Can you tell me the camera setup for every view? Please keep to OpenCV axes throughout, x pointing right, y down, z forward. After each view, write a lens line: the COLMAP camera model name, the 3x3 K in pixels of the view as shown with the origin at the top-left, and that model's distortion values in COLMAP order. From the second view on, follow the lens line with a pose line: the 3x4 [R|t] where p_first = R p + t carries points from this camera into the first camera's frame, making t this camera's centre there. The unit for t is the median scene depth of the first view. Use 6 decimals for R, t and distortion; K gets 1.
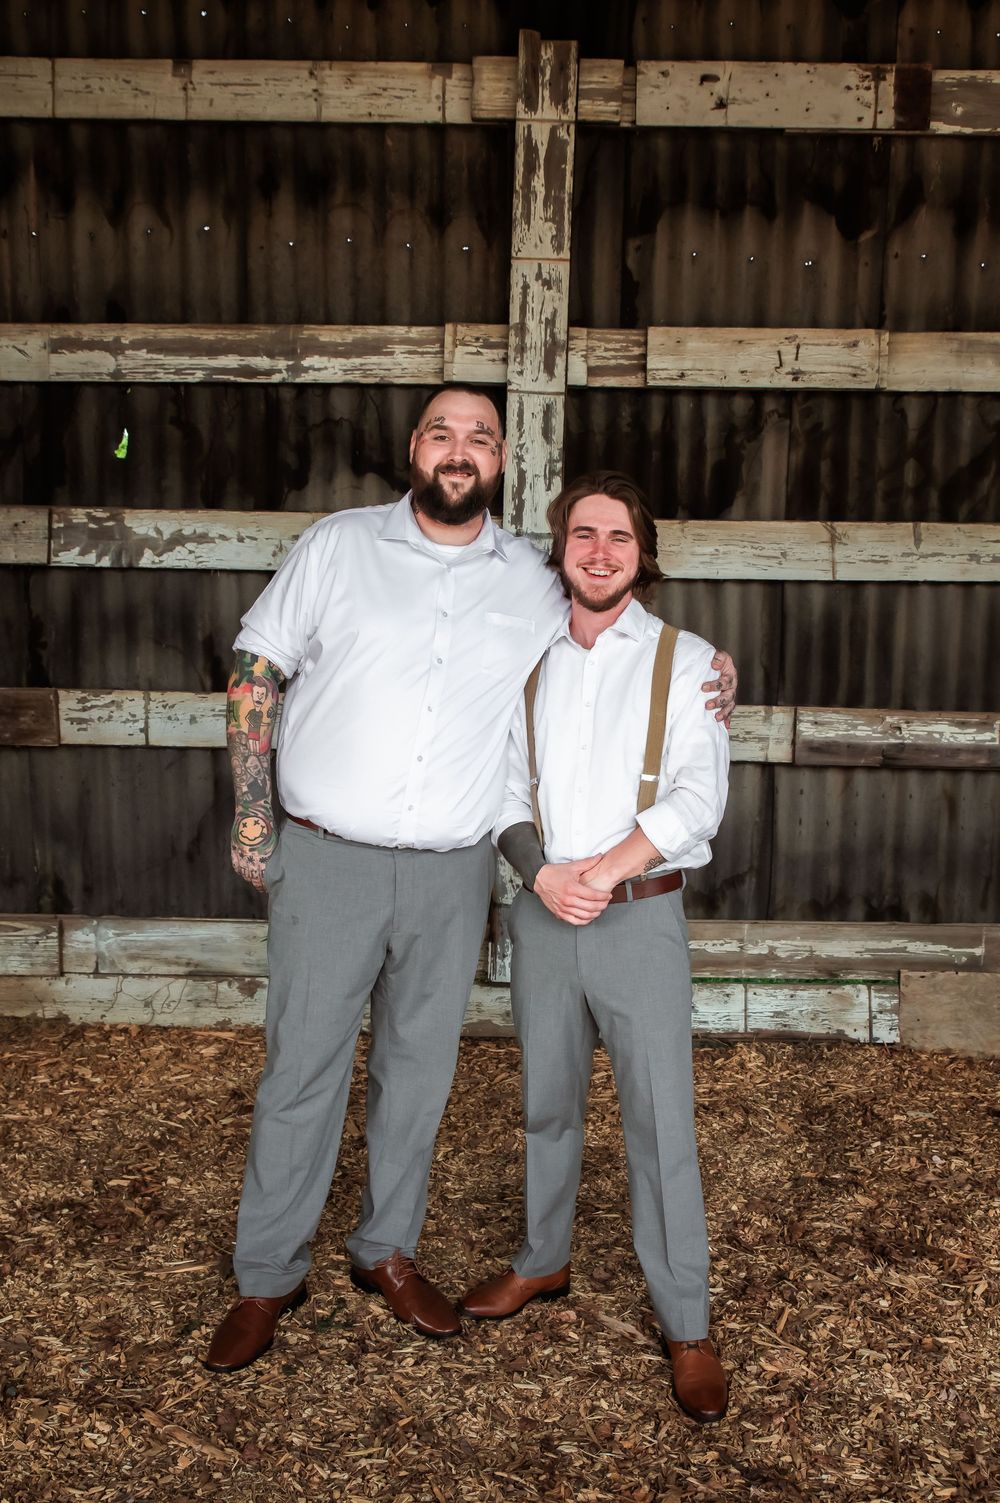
lens RADIAL K [[1326.8, 0, 510.6], [0, 1326.8, 798.4], [0, 0, 1]] dist [-0.108271, 0.117094]
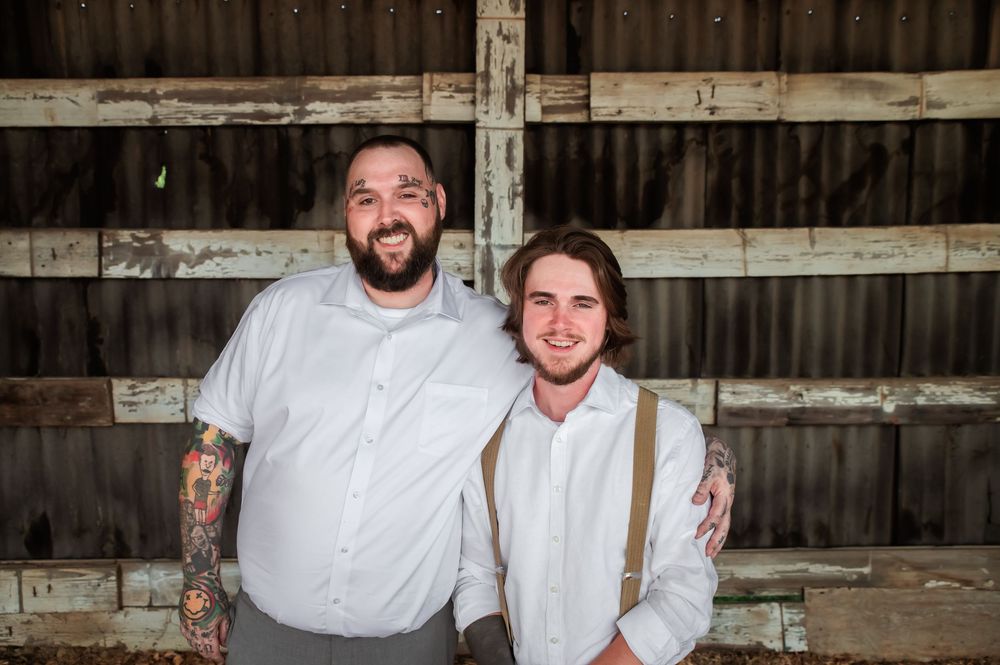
lens RADIAL K [[793.4, 0, 490.3], [0, 793.4, 332.8], [0, 0, 1]] dist [-0.102373, 0.109025]
pose [[0.999610, -0.022538, 0.016496, -0.005291], [0.023046, 0.999243, -0.031335, -0.097240], [-0.015777, 0.031703, 0.999373, 0.278405]]
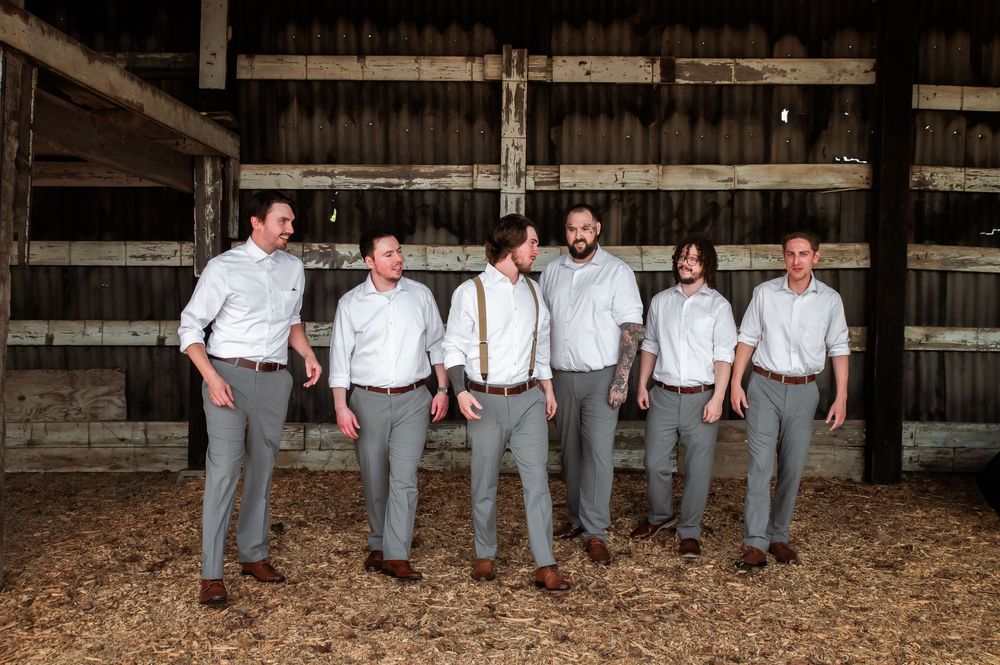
lens RADIAL K [[872.1, 0, 540.5], [0, 872.1, 362.0], [0, 0, 1]] dist [-0.089130, 0.121637]
pose [[0.999422, -0.014421, 0.030798, 0.016755], [0.016714, 0.997002, -0.075552, 0.109518], [-0.029617, 0.076023, 0.996666, -0.521942]]
